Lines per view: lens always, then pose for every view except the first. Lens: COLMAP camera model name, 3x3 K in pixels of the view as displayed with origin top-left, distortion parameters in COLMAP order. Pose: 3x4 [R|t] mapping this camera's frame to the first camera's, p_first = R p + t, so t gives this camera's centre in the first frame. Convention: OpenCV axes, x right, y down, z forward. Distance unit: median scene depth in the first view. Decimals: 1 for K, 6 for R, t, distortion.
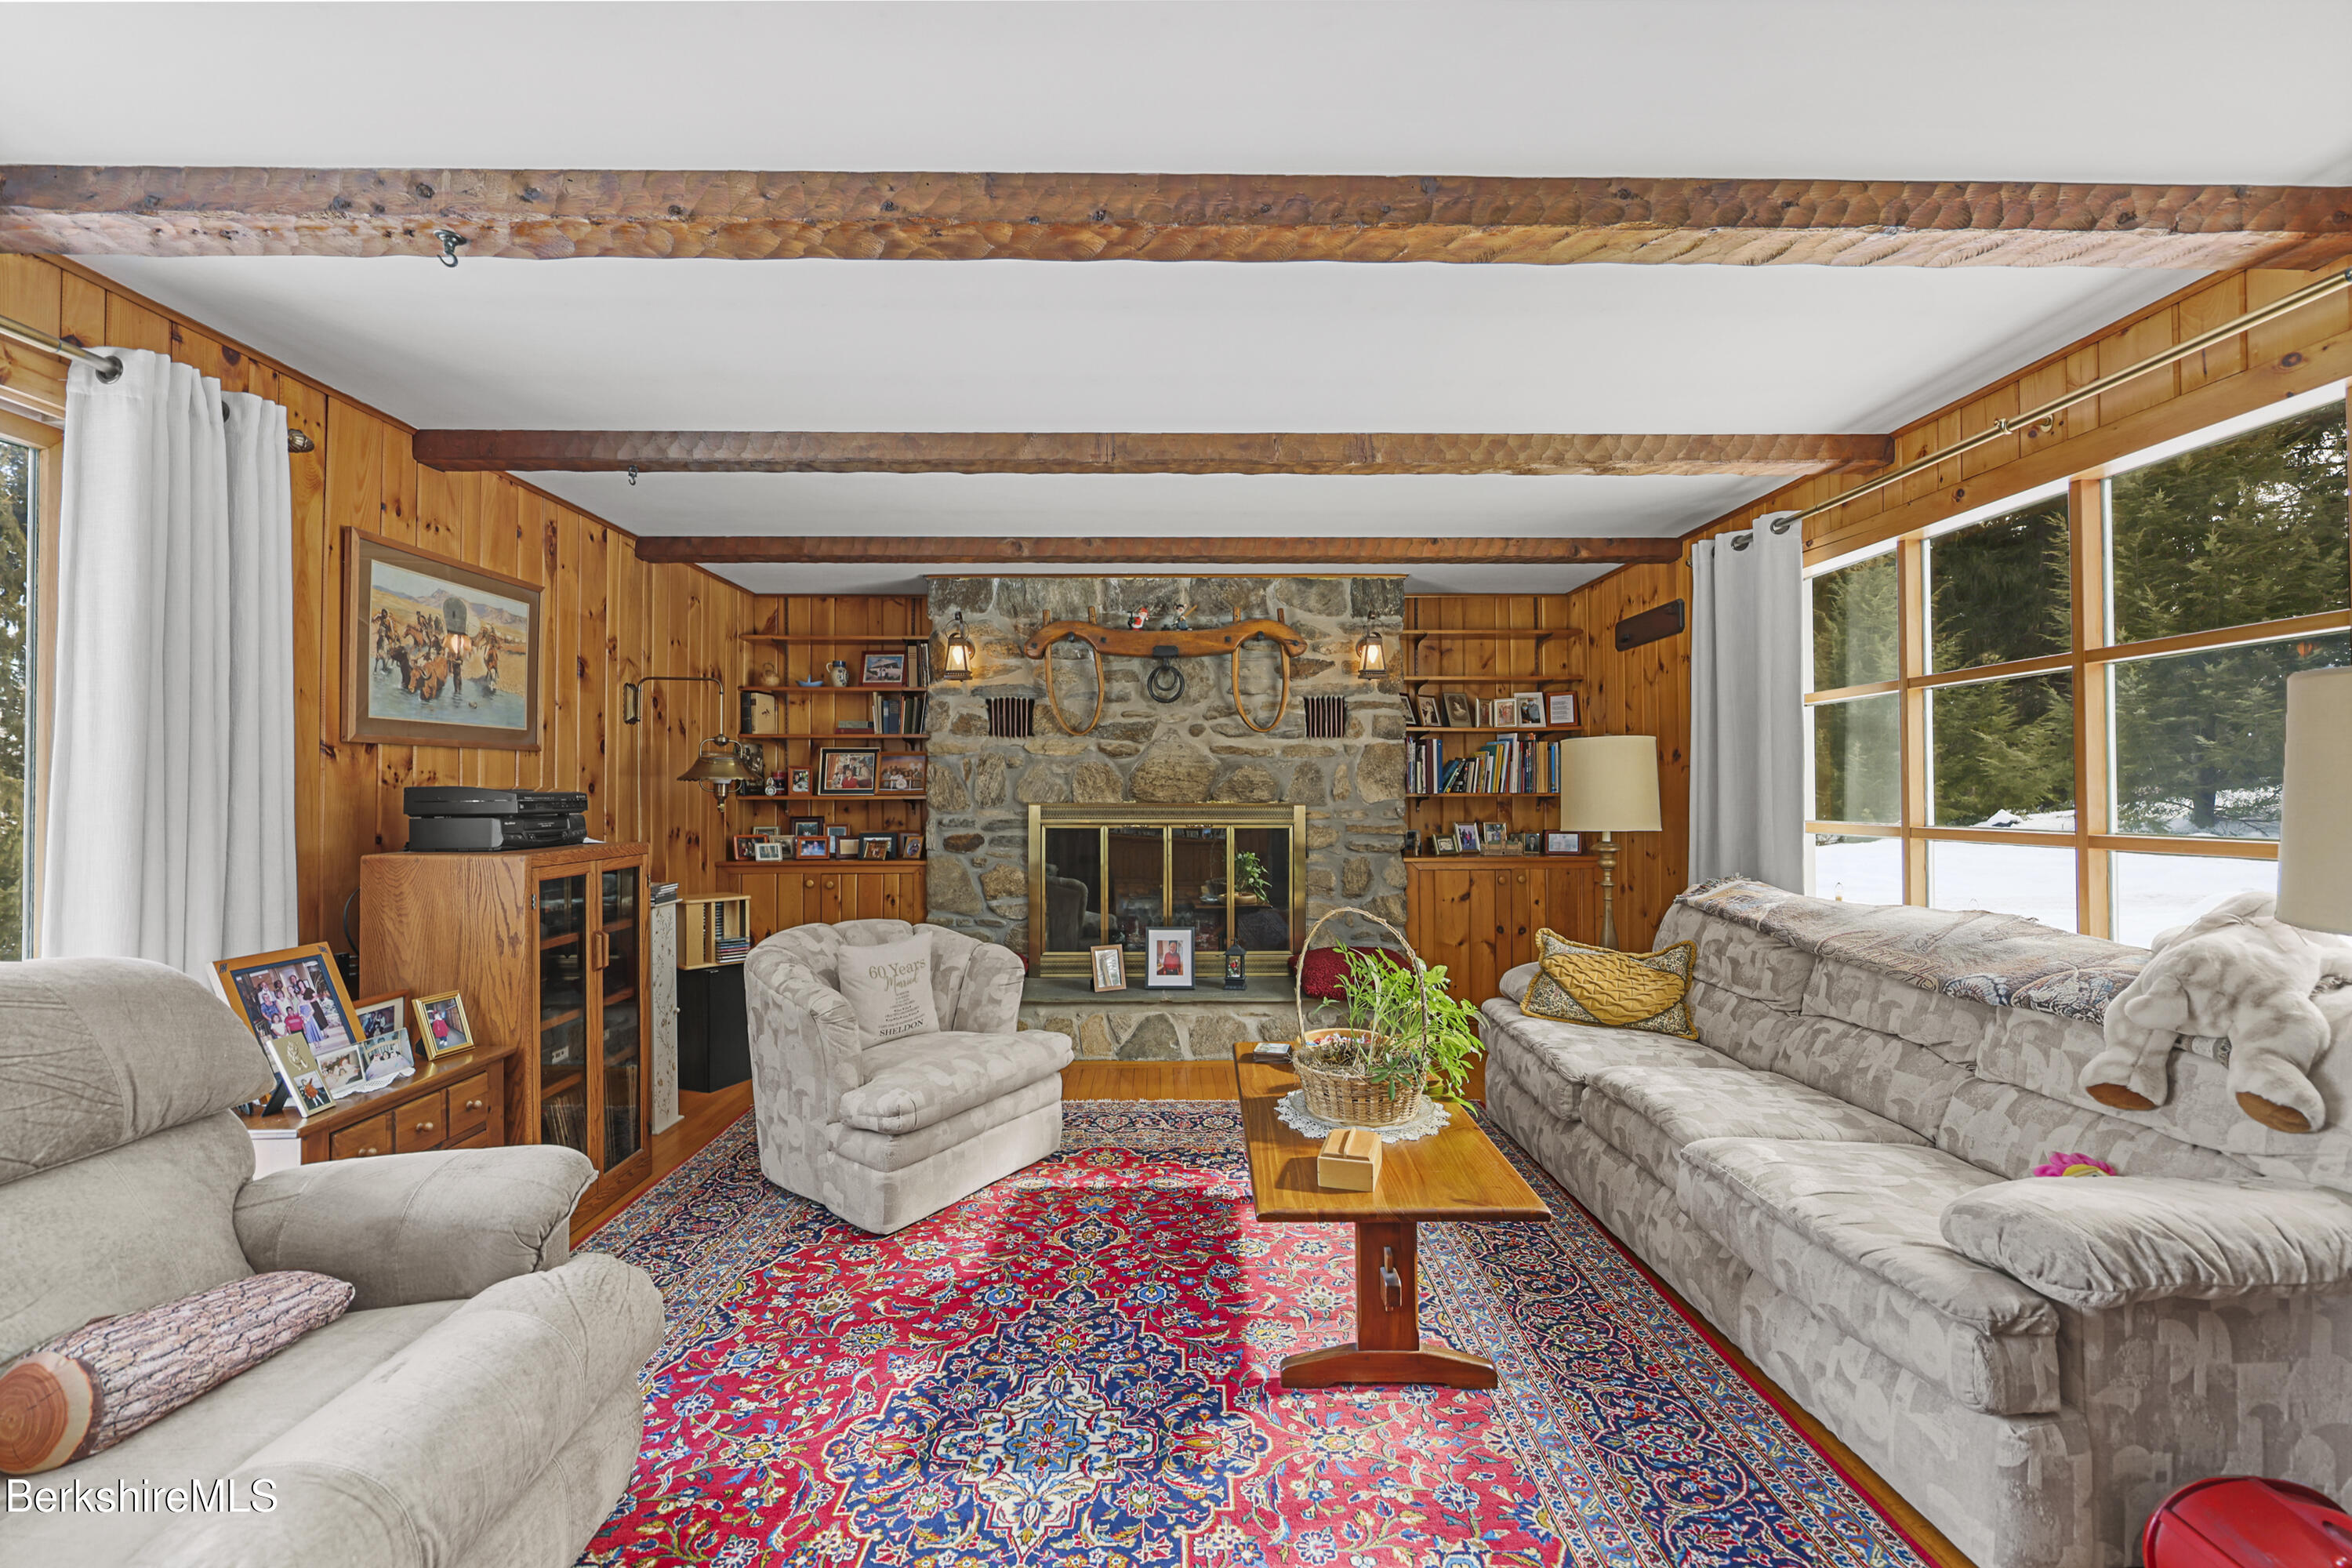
lens RADIAL K [[940.2, 0, 1184.5], [0, 940.2, 790.4], [0, 0, 1]] dist [-0.000534, -0.000167]
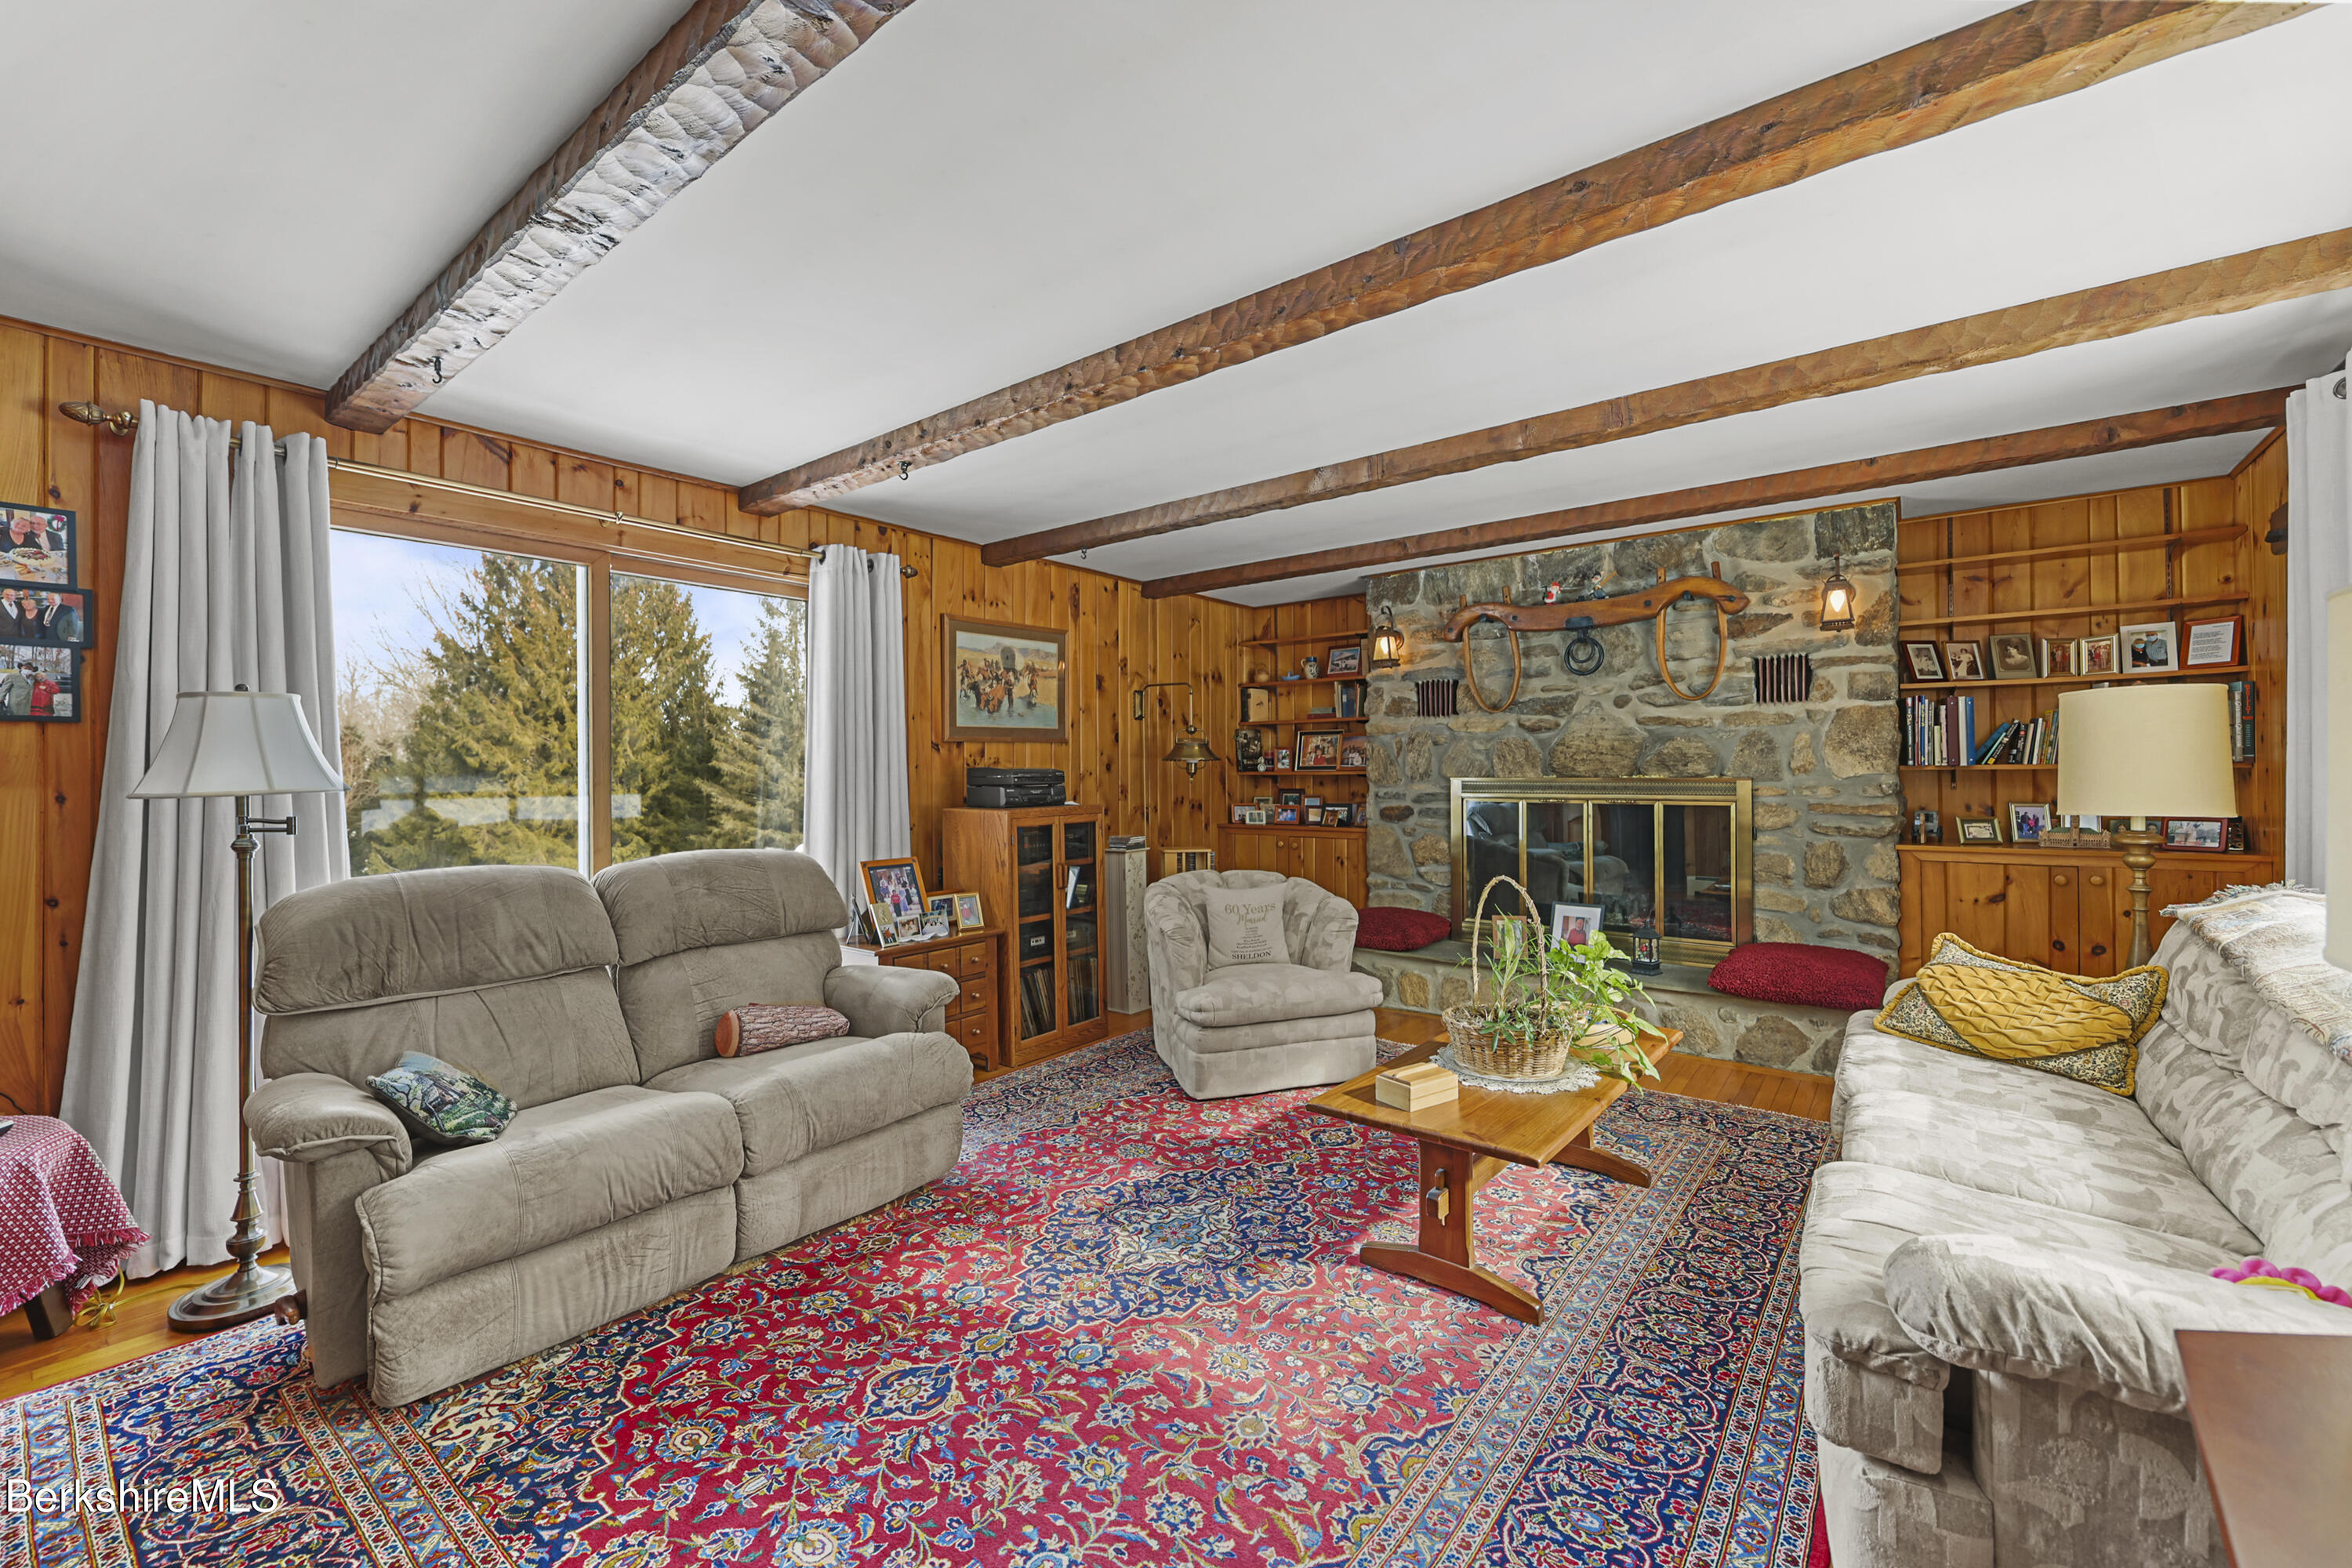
lens RADIAL K [[952.8, 0, 1183.0], [0, 952.8, 782.0], [0, 0, 1]] dist [-0.001227, 0.000113]
pose [[0.777749, 0.002886, -0.628569, 0.277397], [0.008598, 0.999847, 0.015228, -0.000741], [0.628517, -0.017248, 0.777605, -0.033404]]
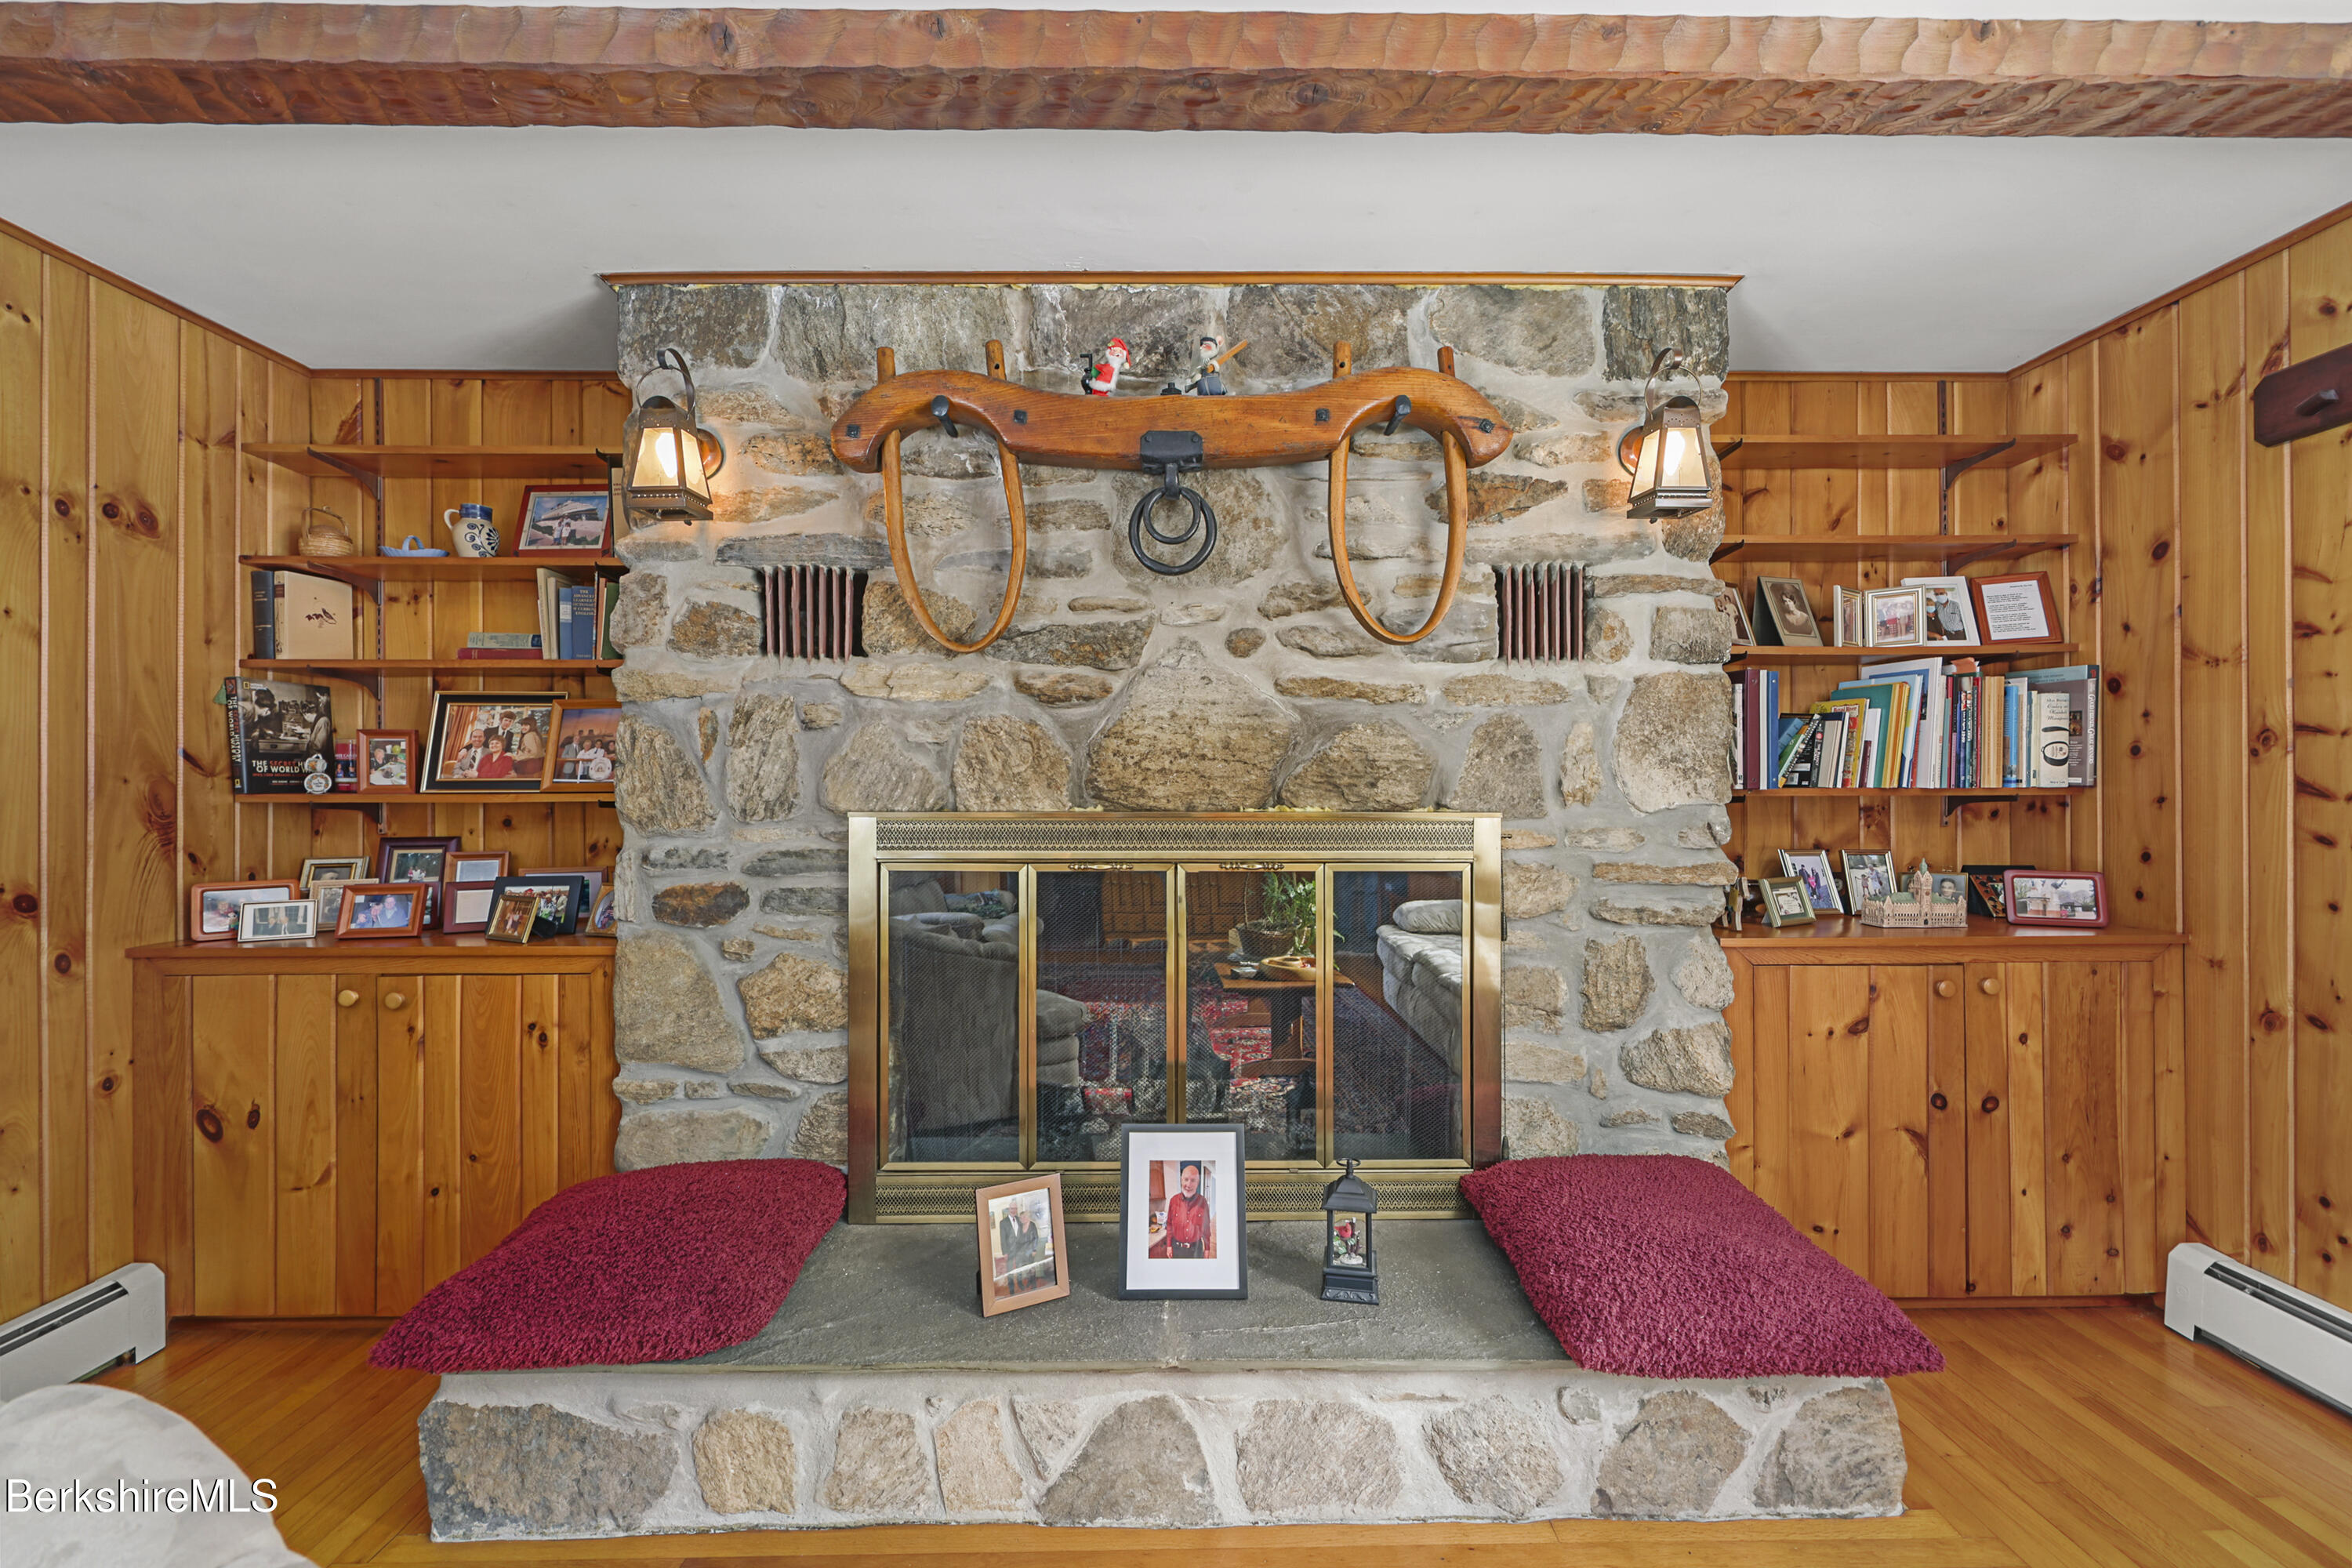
lens RADIAL K [[952.8, 0, 1183.0], [0, 952.8, 782.0], [0, 0, 1]] dist [-0.001227, 0.000113]
pose [[0.999937, 0.000142, -0.011212, -0.010260], [-0.000166, 0.999998, -0.002153, 0.000873], [0.011211, 0.002155, 0.999935, 0.570313]]
